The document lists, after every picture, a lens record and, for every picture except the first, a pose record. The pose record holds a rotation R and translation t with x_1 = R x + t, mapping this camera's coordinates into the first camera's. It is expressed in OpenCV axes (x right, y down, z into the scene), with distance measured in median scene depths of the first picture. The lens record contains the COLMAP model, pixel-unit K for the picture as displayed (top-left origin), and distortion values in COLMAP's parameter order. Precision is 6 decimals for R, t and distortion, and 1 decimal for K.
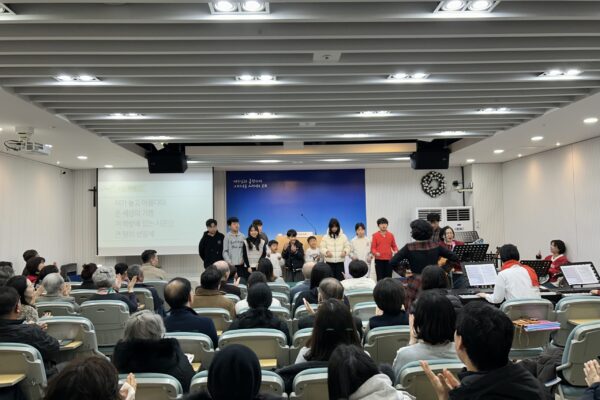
lens RADIAL K [[442.7, 0, 288.9], [0, 442.7, 205.7], [0, 0, 1]] dist [0.029377, -0.009595]
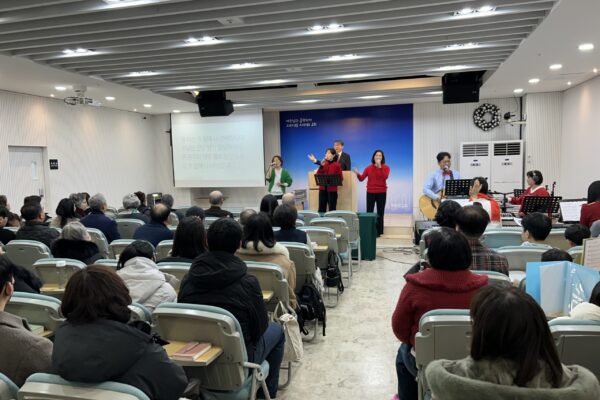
lens RADIAL K [[442.7, 0, 288.9], [0, 442.7, 205.7], [0, 0, 1]] dist [0.029377, -0.009595]
pose [[0.960620, 0.023131, -0.276901, 0.224744], [0.016804, 0.989869, 0.140986, -0.002588], [0.277357, -0.140087, 0.950499, -0.069915]]
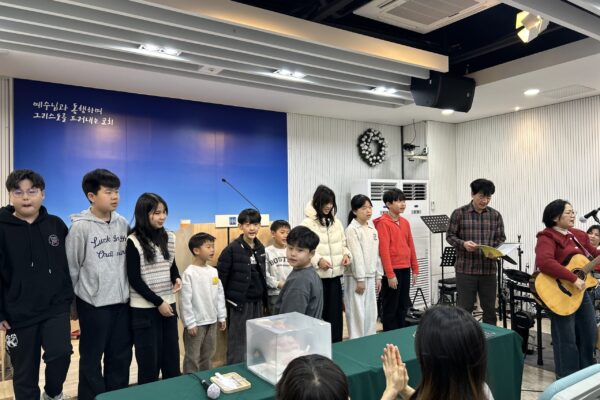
lens RADIAL K [[442.7, 0, 288.9], [0, 442.7, 205.7], [0, 0, 1]] dist [0.029377, -0.009595]
pose [[0.854497, 0.014448, 0.519256, -0.165775], [-0.024201, 0.999635, 0.012010, 0.043535], [-0.518893, -0.022829, 0.854534, 0.577384]]
